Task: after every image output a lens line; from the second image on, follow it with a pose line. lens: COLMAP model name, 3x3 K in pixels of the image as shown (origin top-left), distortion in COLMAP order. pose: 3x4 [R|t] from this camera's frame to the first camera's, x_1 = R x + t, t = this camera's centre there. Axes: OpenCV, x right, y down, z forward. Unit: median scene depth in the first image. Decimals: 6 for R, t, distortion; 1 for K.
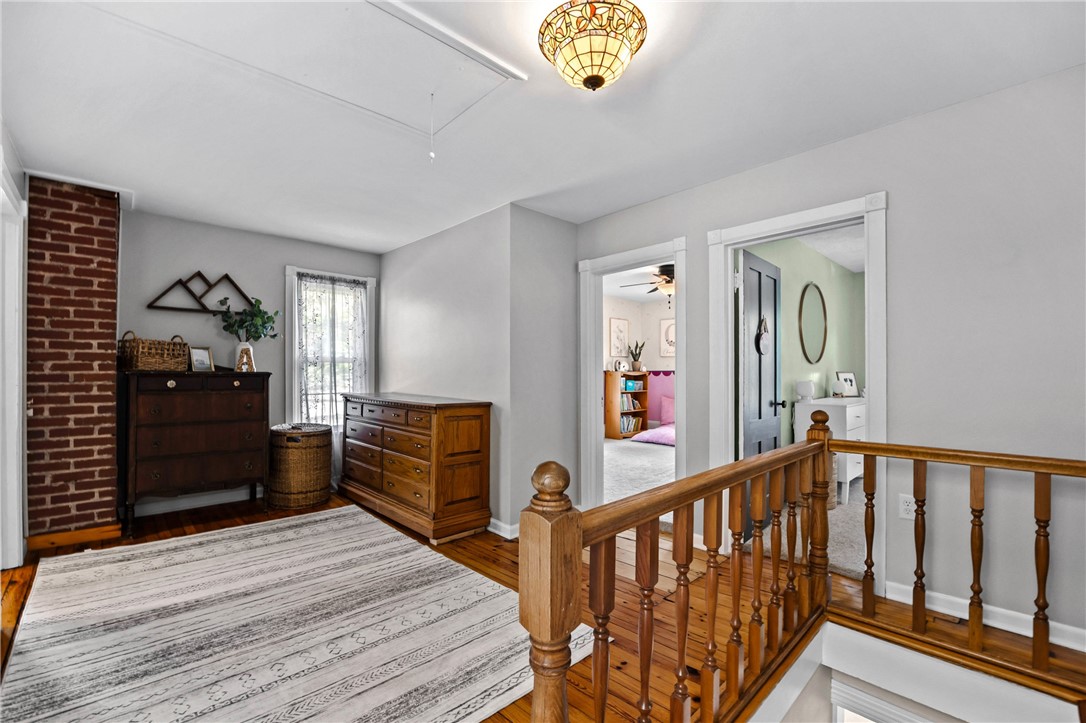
lens RADIAL K [[464.2, 0, 543.1], [0, 464.2, 366.8], [0, 0, 1]] dist [0.000004, 0.000000]
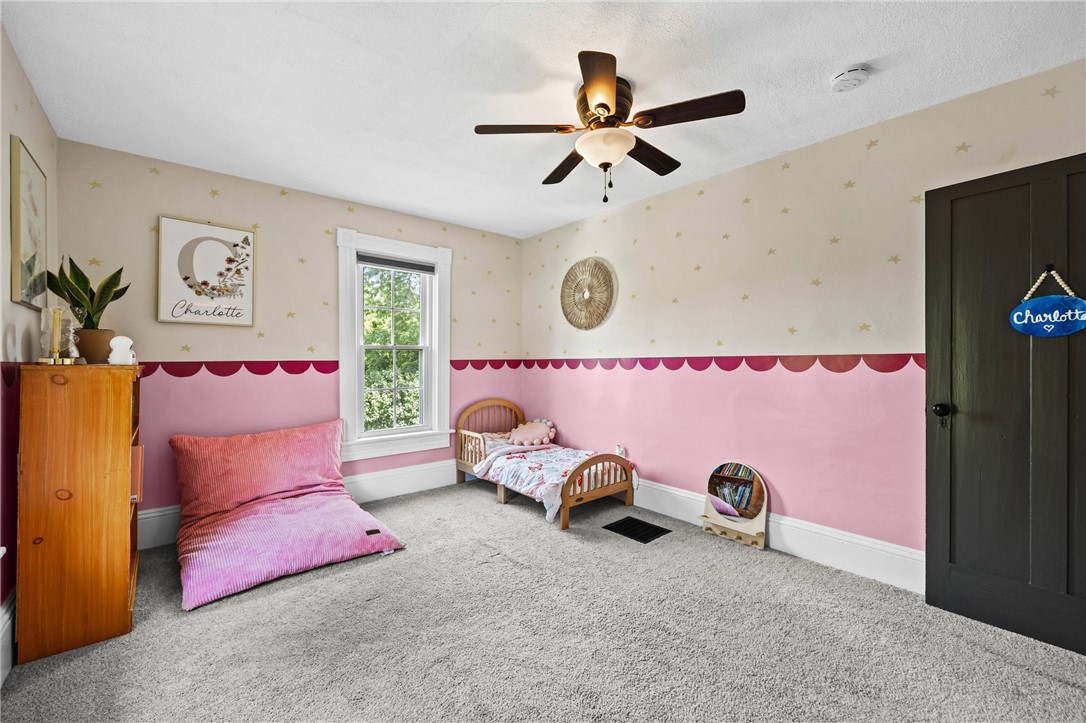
lens RADIAL K [[425.7, 0, 542.7], [0, 425.7, 360.0], [0, 0, 1]] dist [-0.000128, -0.000007]
pose [[0.040110, -0.001772, 0.999194, -0.055303], [-0.006158, 0.999979, 0.002021, 0.004801], [-0.999176, -0.006234, 0.040098, 0.713394]]
